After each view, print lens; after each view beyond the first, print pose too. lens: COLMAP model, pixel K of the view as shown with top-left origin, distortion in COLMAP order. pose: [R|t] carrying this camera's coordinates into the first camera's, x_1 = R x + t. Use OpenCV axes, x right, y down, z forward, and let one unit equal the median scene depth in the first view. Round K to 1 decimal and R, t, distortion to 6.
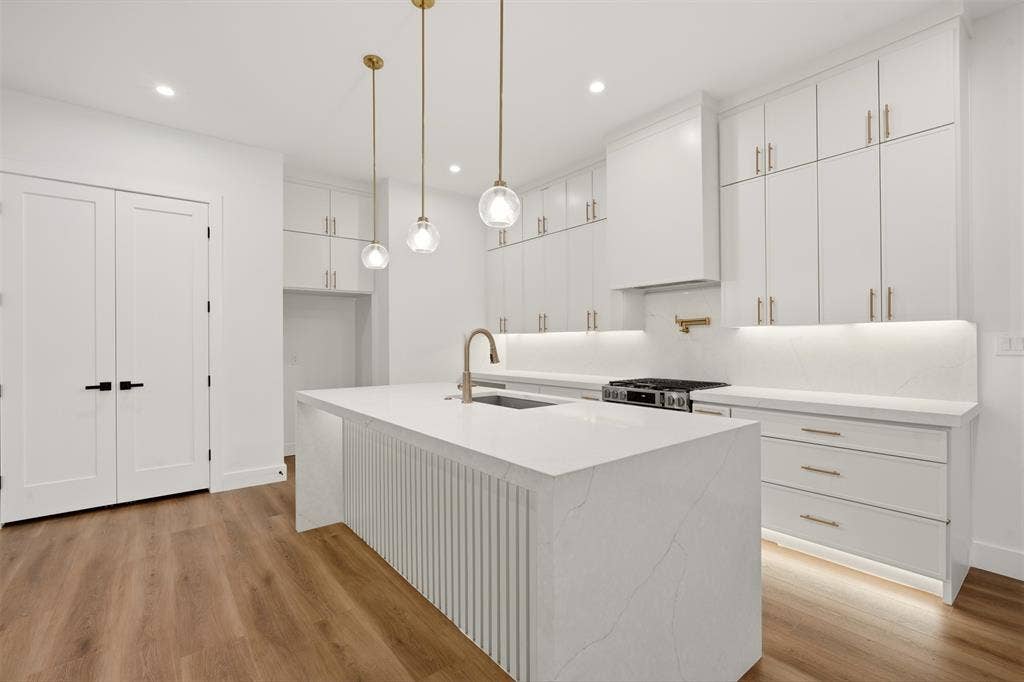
lens RADIAL K [[456.7, 0, 512.0], [0, 456.7, 341.0], [0, 0, 1]] dist [-0.014497, 0.006863]
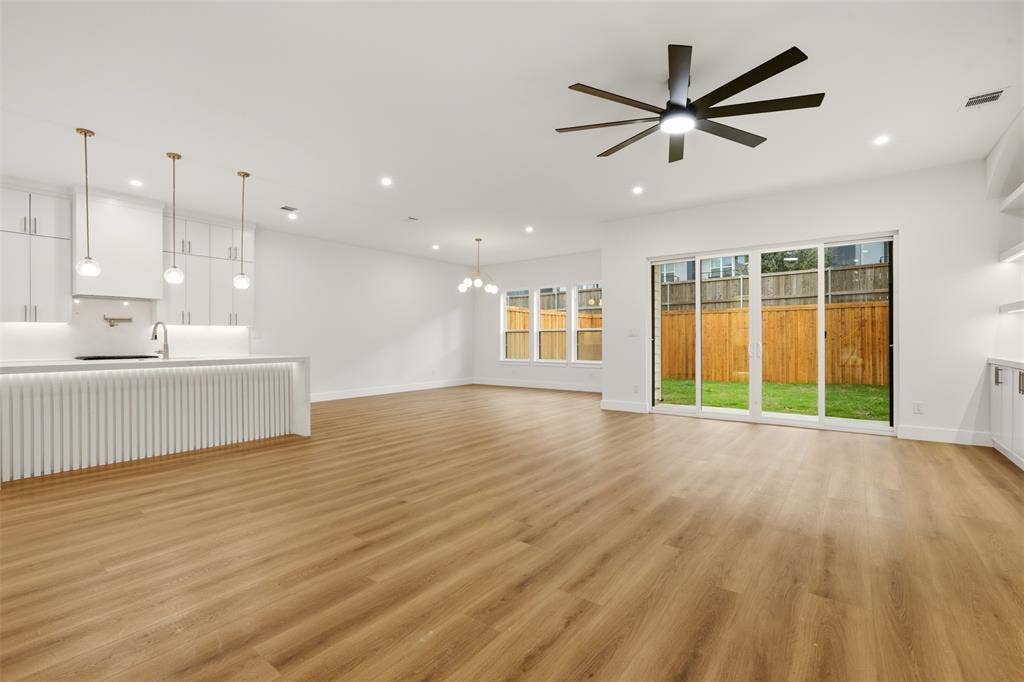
lens RADIAL K [[456.7, 0, 512.0], [0, 456.7, 341.0], [0, 0, 1]] dist [-0.014497, 0.006863]
pose [[-0.259922, 0.004420, 0.965620, -1.552859], [0.004137, 0.999985, -0.003463, 0.044311], [-0.965621, 0.003094, -0.259936, 0.079940]]
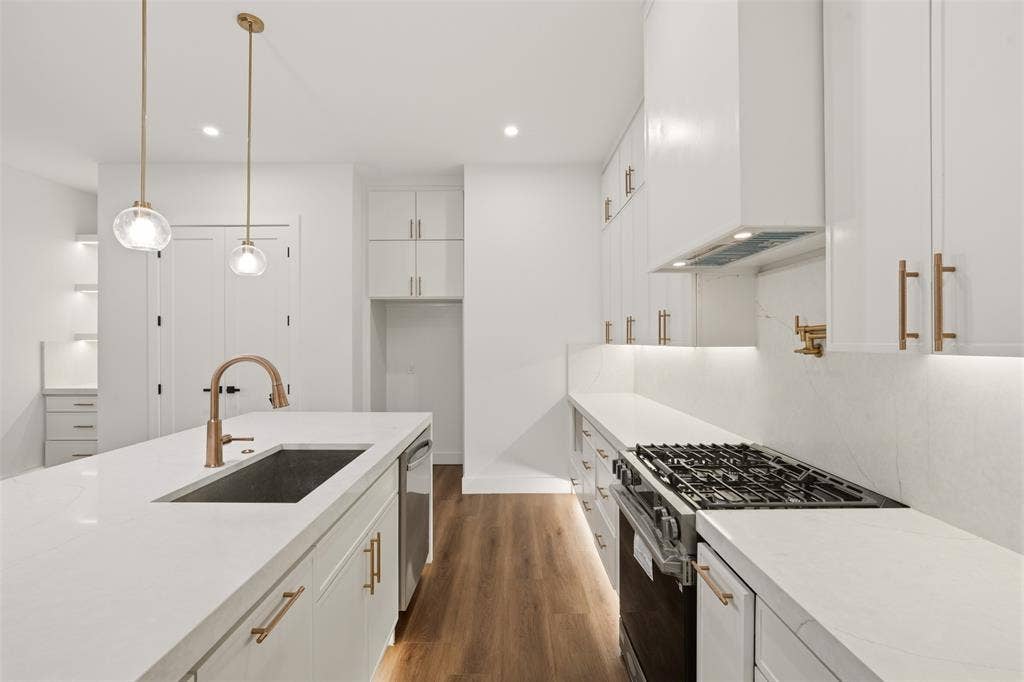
lens RADIAL K [[456.7, 0, 512.0], [0, 456.7, 341.0], [0, 0, 1]] dist [-0.014497, 0.006863]
pose [[0.789571, 0.004585, -0.613642, 0.440276], [-0.002011, 0.999986, 0.004884, -0.035210], [0.613656, -0.002623, 0.789569, 0.490880]]
